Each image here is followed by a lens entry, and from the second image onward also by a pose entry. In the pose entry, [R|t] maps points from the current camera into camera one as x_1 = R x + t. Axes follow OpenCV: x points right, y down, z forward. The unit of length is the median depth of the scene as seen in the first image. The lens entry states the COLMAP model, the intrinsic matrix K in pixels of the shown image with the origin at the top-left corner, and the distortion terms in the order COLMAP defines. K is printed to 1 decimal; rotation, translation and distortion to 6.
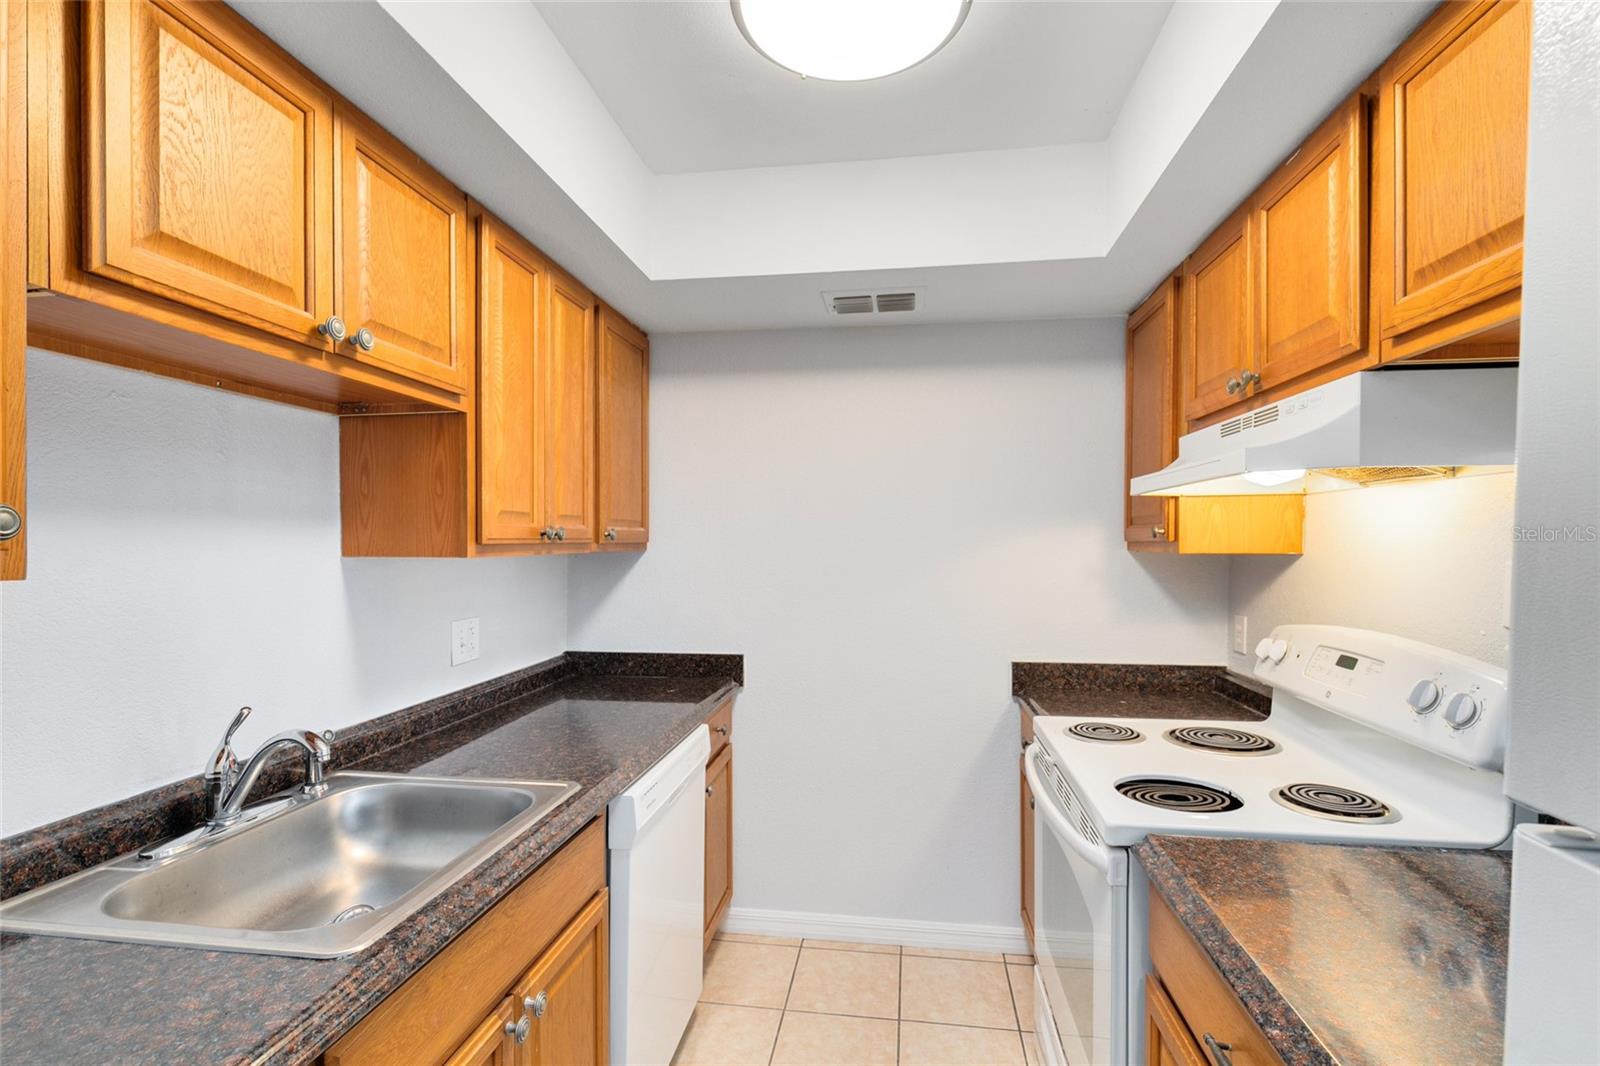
lens RADIAL K [[719.9, 0, 806.2], [0, 719.9, 540.2], [0, 0, 1]] dist [-0.001129, -0.000047]
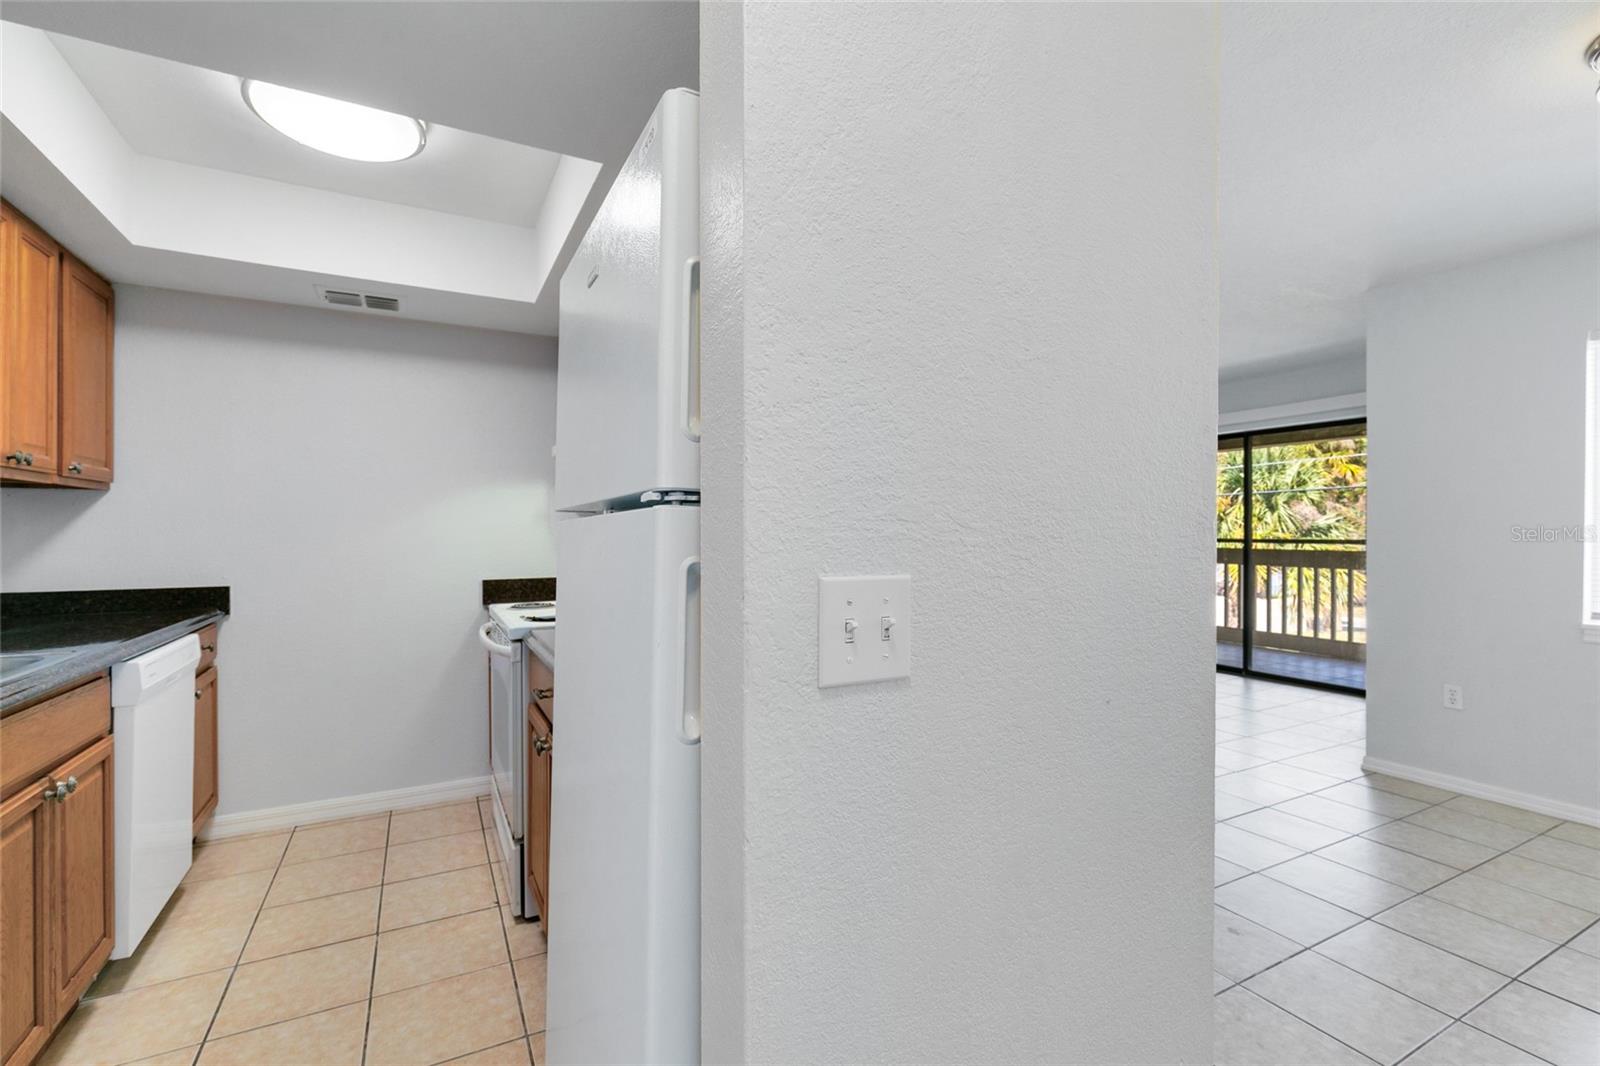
lens RADIAL K [[719.9, 0, 806.2], [0, 719.9, 540.2], [0, 0, 1]] dist [-0.001129, -0.000047]
pose [[0.808277, -0.003171, 0.588794, -0.024015], [-0.000071, 0.999985, 0.005483, 0.093858], [-0.588802, -0.004473, 0.808265, -0.510996]]
